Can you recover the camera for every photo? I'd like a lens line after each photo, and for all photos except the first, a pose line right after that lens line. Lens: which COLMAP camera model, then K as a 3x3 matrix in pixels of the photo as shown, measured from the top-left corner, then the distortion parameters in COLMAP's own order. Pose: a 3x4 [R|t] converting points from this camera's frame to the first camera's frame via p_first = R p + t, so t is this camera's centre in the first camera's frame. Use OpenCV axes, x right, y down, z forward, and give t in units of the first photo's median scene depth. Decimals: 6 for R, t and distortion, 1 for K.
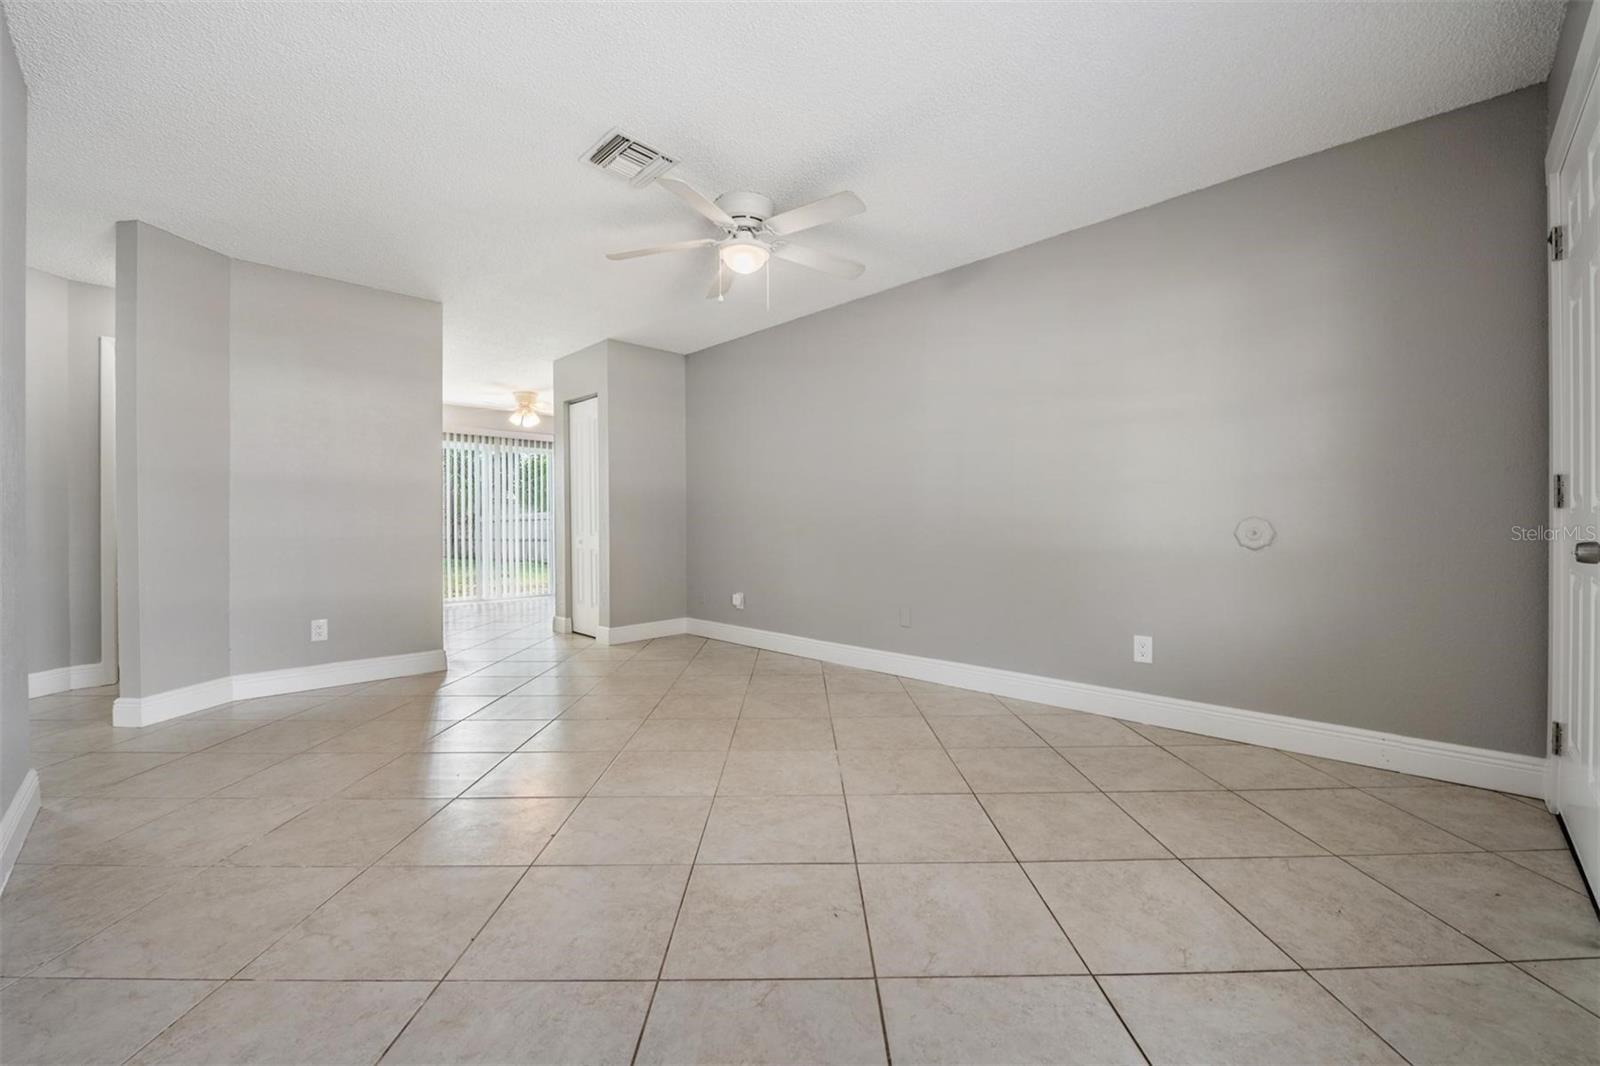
lens RADIAL K [[646.1, 0, 796.3], [0, 646.1, 521.1], [0, 0, 1]] dist [0.028030, -0.020033]
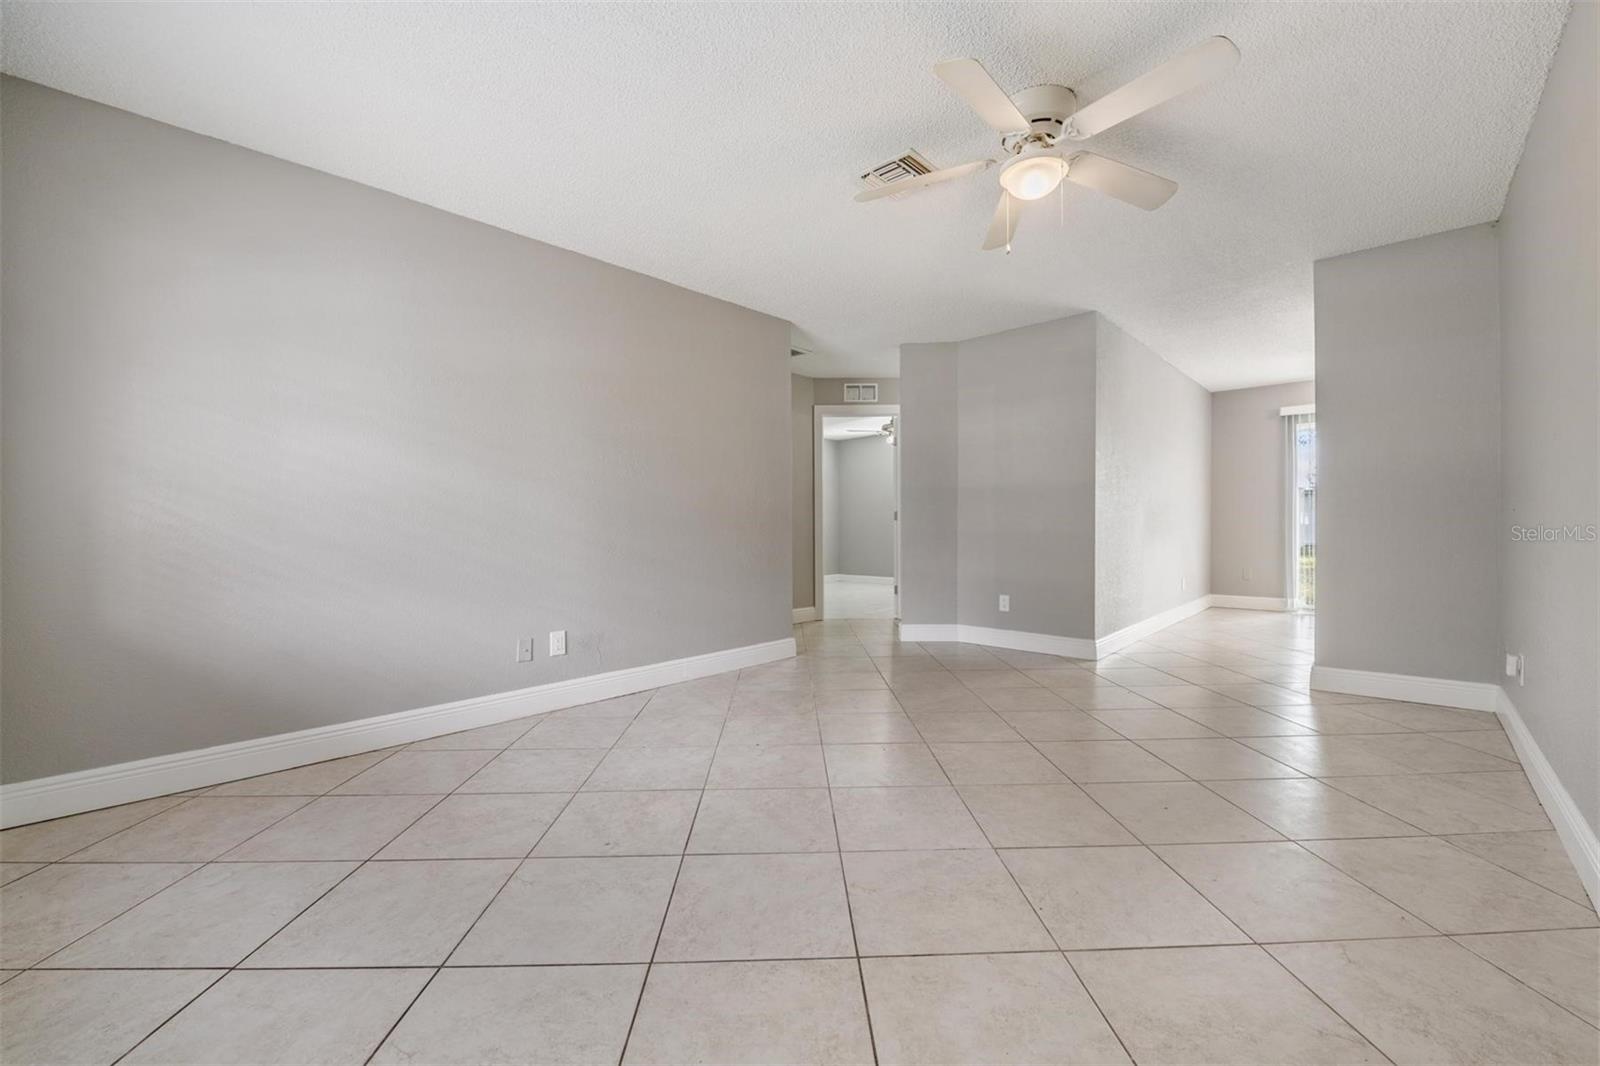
lens RADIAL K [[631.7, 0, 791.5], [0, 631.7, 529.4], [0, 0, 1]] dist [0.000322, -0.007830]
pose [[0.010474, 0.008894, -0.999906, 0.671200], [0.011751, 0.999890, 0.009017, 0.003512], [0.999876, -0.011845, 0.010368, 0.721935]]
